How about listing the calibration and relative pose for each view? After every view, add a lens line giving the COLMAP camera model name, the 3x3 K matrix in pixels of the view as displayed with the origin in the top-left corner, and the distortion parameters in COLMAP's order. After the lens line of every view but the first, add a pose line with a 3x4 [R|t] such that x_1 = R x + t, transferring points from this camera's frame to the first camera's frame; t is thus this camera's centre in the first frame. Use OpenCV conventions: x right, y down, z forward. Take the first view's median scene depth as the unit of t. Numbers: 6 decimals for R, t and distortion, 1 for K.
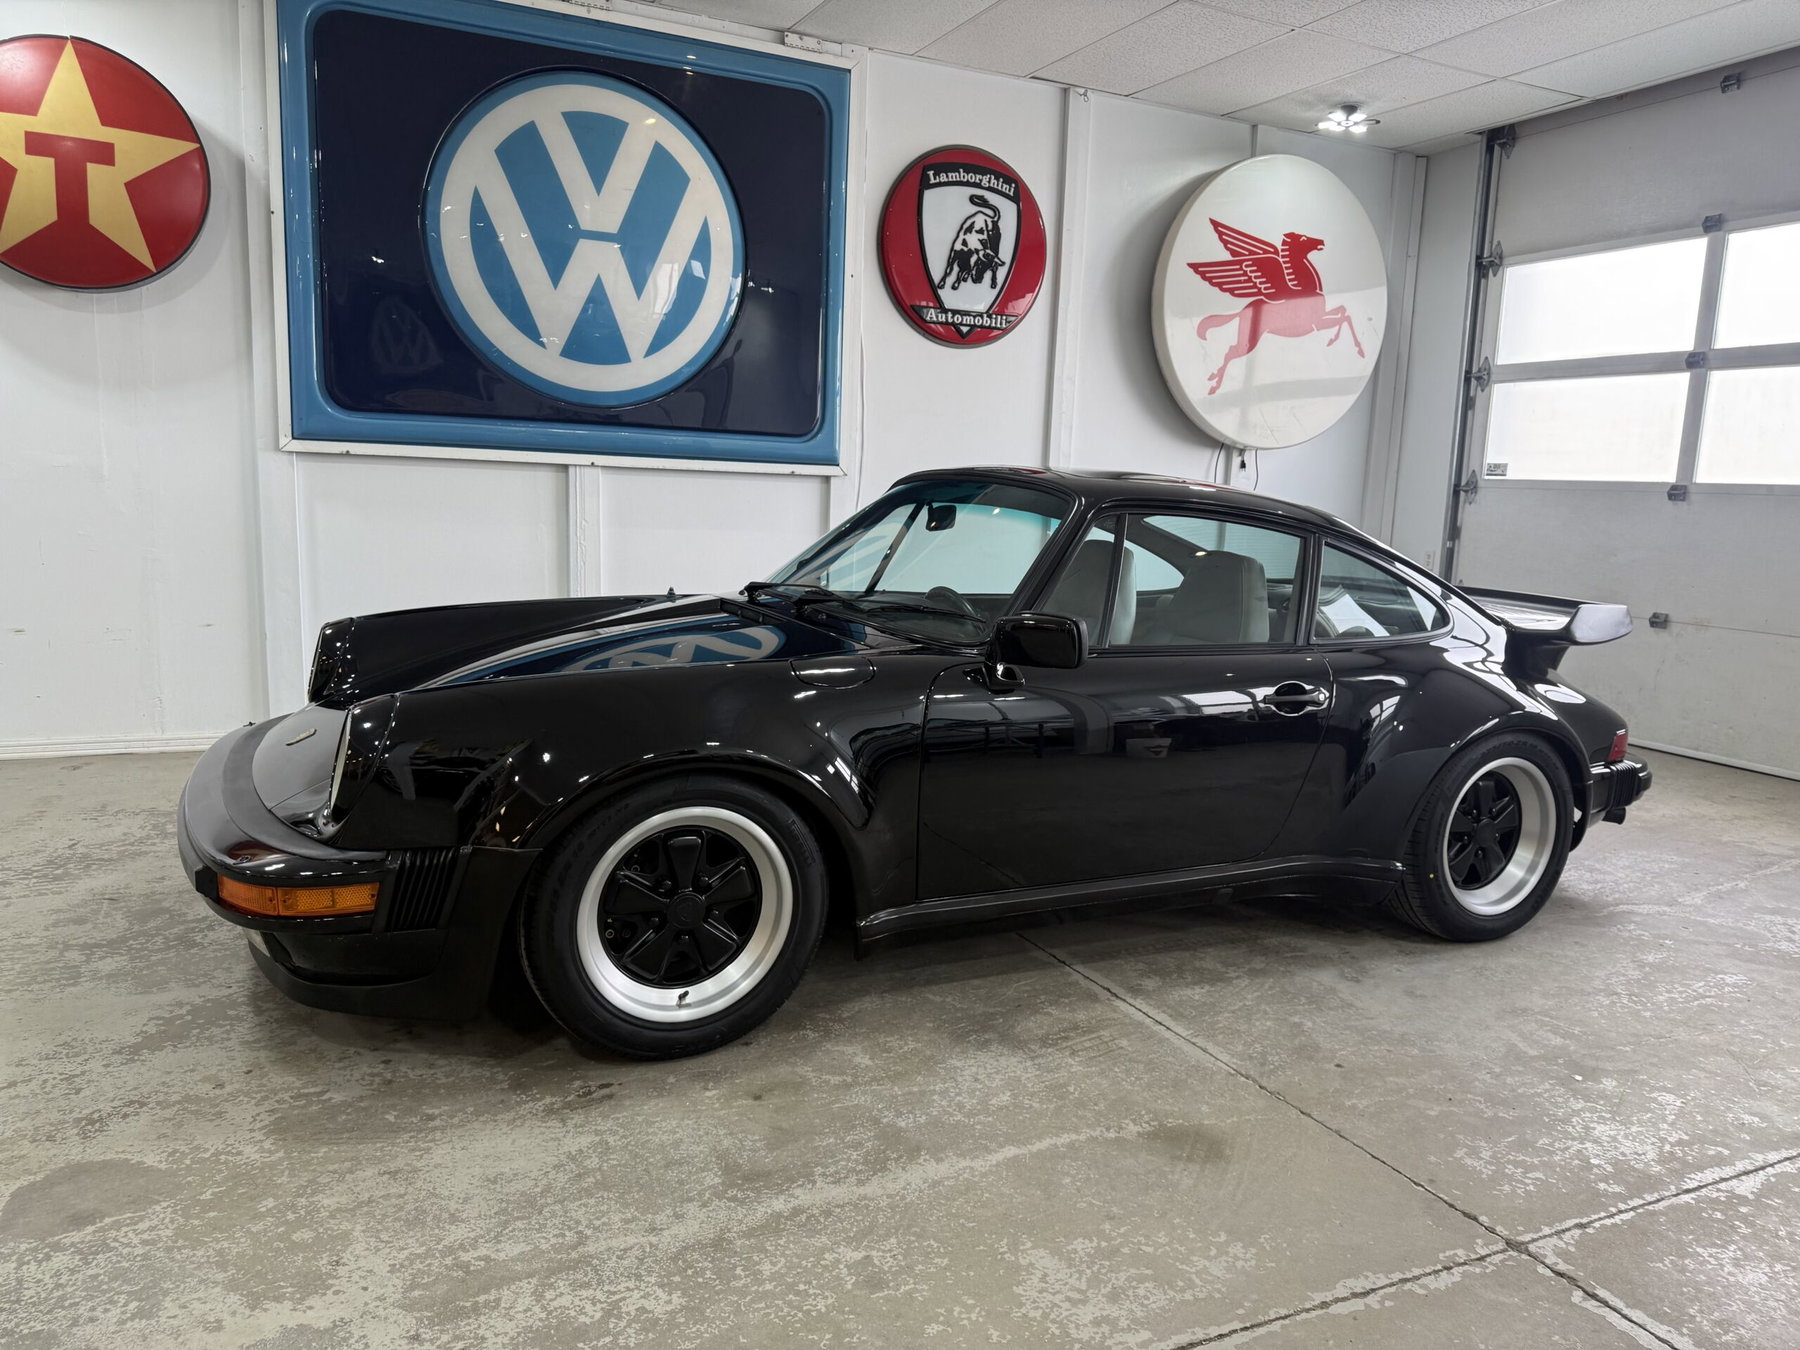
lens RADIAL K [[1281.8, 0, 909.1], [0, 1281.8, 684.1], [0, 0, 1]] dist [0.025366, -0.030622]
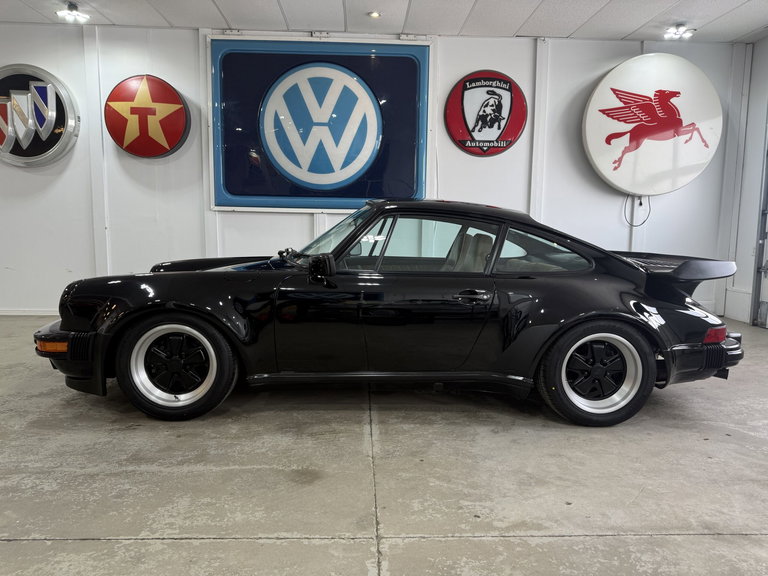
lens RADIAL K [[546.9, 0, 387.5], [0, 546.9, 289.0], [0, 0, 1]] dist [0.025366, -0.030622]
pose [[0.918308, 0.019131, -0.395404, 0.318310], [-0.039878, 0.998221, -0.044318, 0.026119], [0.393852, 0.056466, 0.917438, 0.060097]]
